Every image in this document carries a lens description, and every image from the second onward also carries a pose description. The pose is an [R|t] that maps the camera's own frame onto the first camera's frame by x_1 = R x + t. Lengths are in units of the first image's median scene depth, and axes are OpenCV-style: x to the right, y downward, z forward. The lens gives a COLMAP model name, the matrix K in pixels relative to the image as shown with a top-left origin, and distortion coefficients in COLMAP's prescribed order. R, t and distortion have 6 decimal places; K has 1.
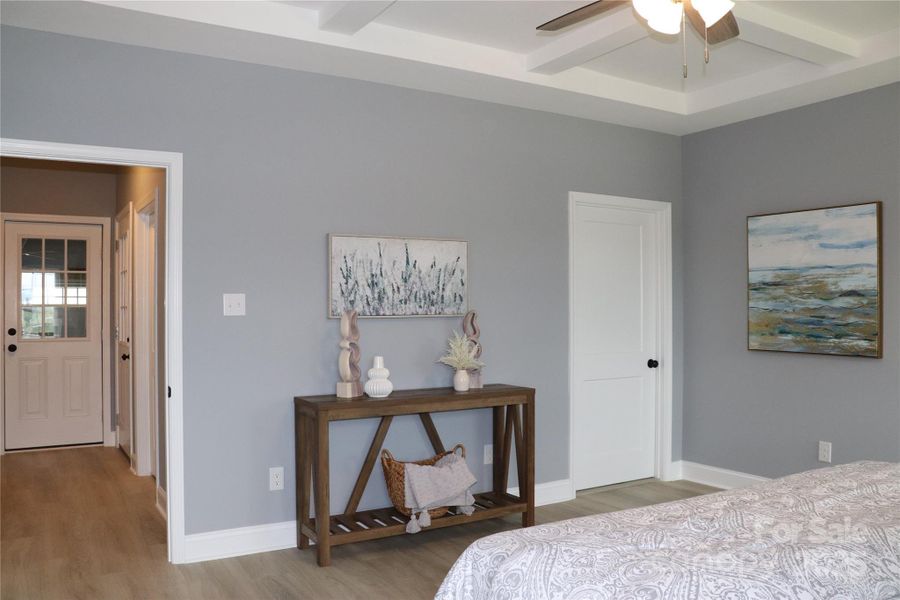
lens RADIAL K [[739.4, 0, 480.0], [0, 739.4, 307.5], [0, 0, 1]] dist [-0.166775, 0.142287]
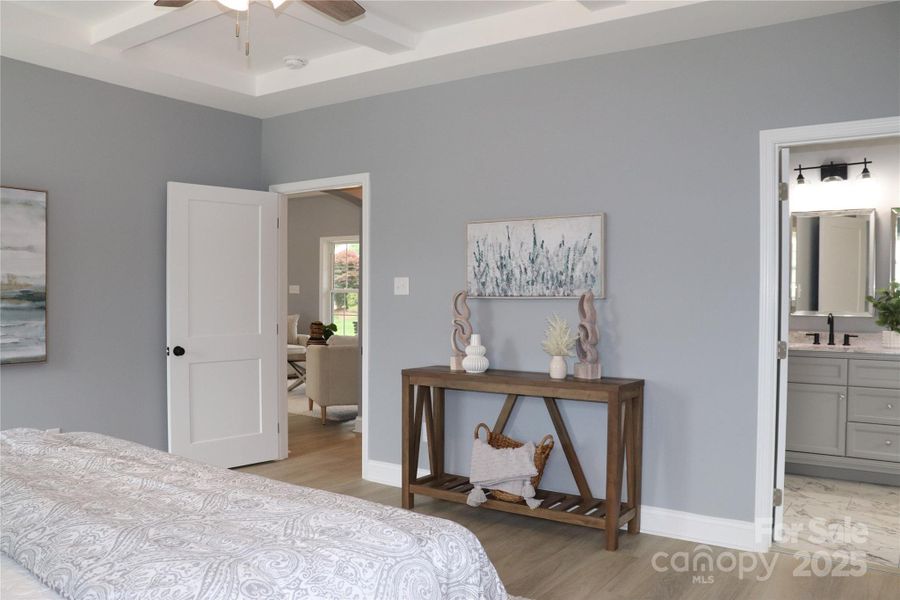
lens RADIAL K [[739.4, 0, 451.9], [0, 739.4, 299.7], [0, 0, 1]] dist [-0.166775, 0.142287]
pose [[0.405367, 0.017884, -0.913979, 0.767177], [0.001006, 0.999799, 0.020010, -0.005276], [0.914153, -0.009031, 0.405268, 0.502377]]
